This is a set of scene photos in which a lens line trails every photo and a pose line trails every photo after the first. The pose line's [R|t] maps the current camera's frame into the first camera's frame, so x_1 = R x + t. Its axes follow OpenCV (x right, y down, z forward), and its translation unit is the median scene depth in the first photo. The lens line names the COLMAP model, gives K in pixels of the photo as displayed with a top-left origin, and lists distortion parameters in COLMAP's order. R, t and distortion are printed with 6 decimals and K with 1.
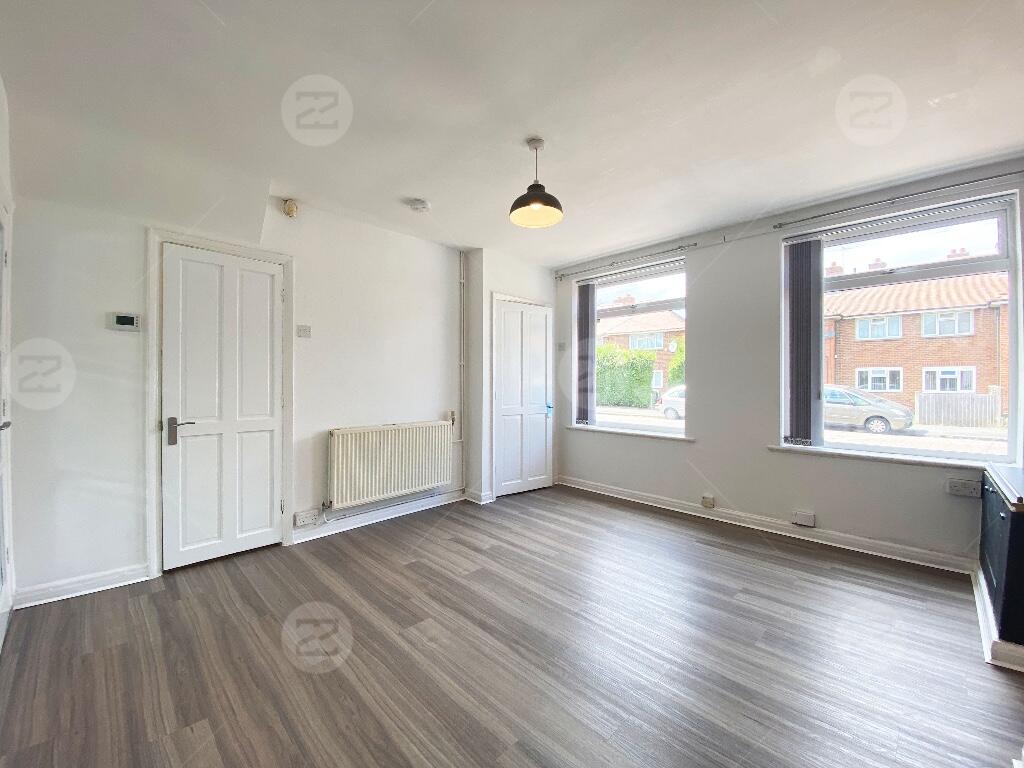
lens RADIAL K [[415.2, 0, 507.9], [0, 415.2, 382.3], [0, 0, 1]] dist [0.036579, -0.031160]
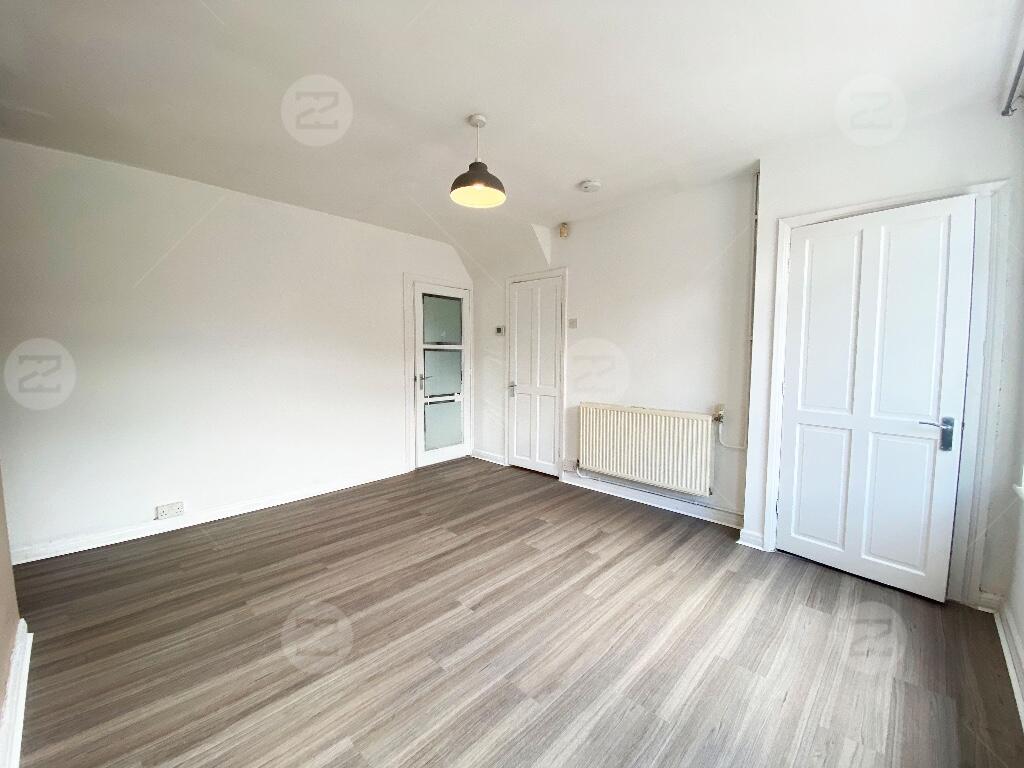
lens RADIAL K [[415.2, 0, 507.9], [0, 415.2, 382.3], [0, 0, 1]] dist [0.036579, -0.031160]
pose [[0.008082, 0.062439, -0.998016, 0.750506], [-0.004369, 0.998041, 0.062405, -0.018947], [0.999958, 0.003856, 0.008339, 0.744819]]
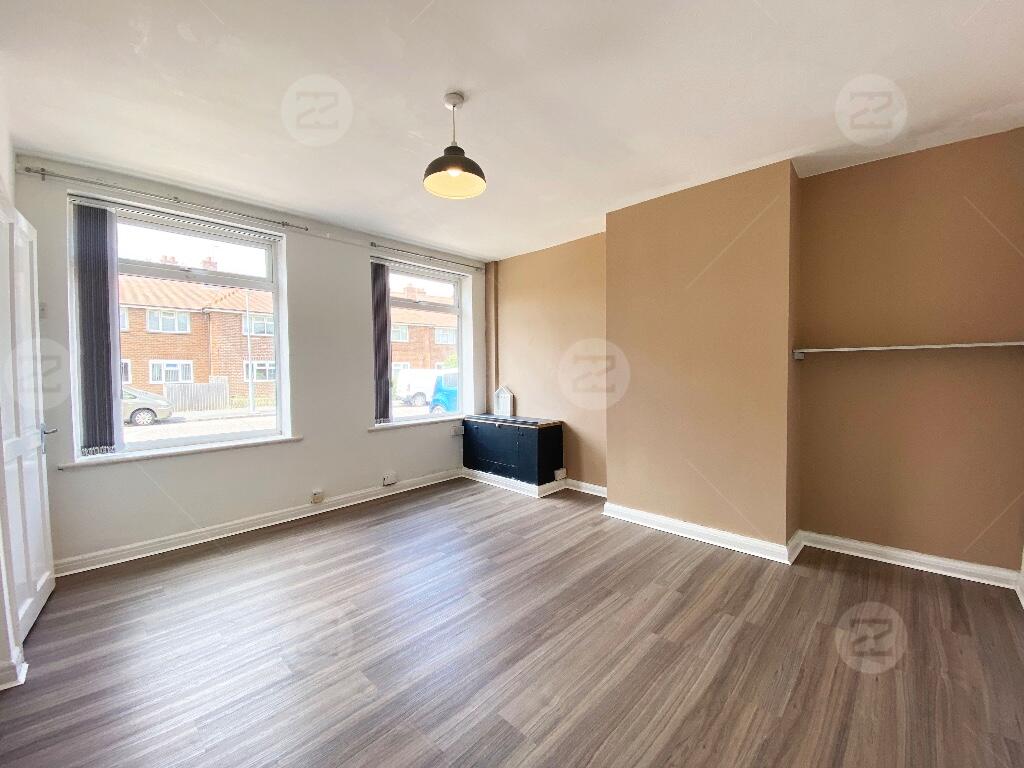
lens RADIAL K [[409.6, 0, 513.6], [0, 409.6, 382.5], [0, 0, 1]] dist [0.017136, -0.013668]
pose [[-0.027801, -0.033414, 0.999055, -0.557157], [0.013079, 0.999343, 0.033788, -0.011926], [-0.999528, 0.014006, -0.027345, 0.636016]]
